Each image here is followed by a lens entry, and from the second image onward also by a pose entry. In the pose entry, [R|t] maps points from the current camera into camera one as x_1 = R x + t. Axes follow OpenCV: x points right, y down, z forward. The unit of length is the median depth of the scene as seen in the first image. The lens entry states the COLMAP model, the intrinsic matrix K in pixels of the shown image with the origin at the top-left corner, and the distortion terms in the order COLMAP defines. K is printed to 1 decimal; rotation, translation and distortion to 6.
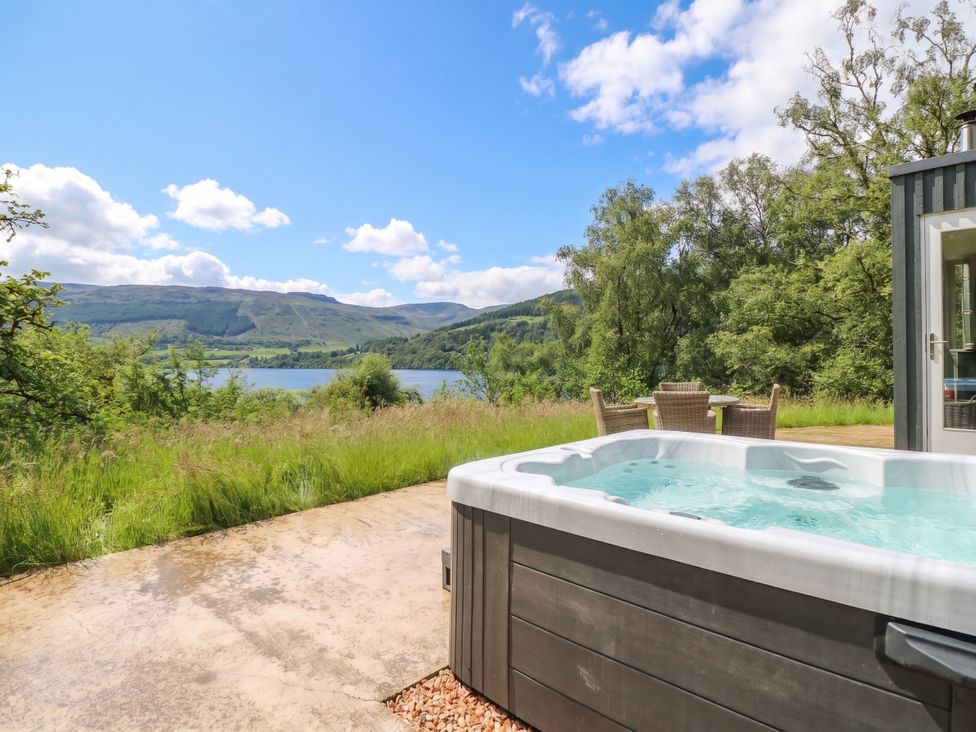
lens RADIAL K [[514.8, 0, 508.1], [0, 514.8, 358.6], [0, 0, 1]] dist [-0.001794, -0.013068]
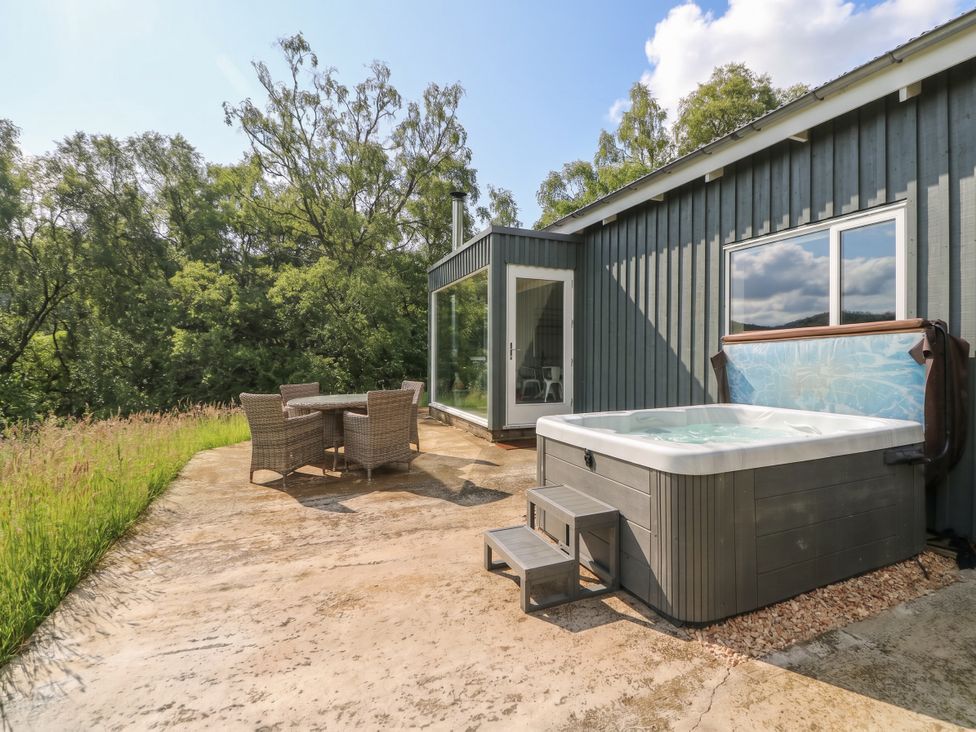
lens RADIAL K [[514.8, 0, 508.1], [0, 514.8, 358.6], [0, 0, 1]] dist [-0.001794, -0.013068]
pose [[0.368828, 0.001746, 0.929496, -1.289876], [-0.001294, 0.999998, -0.001365, 0.009553], [-0.929497, -0.000699, 0.368830, 0.926159]]
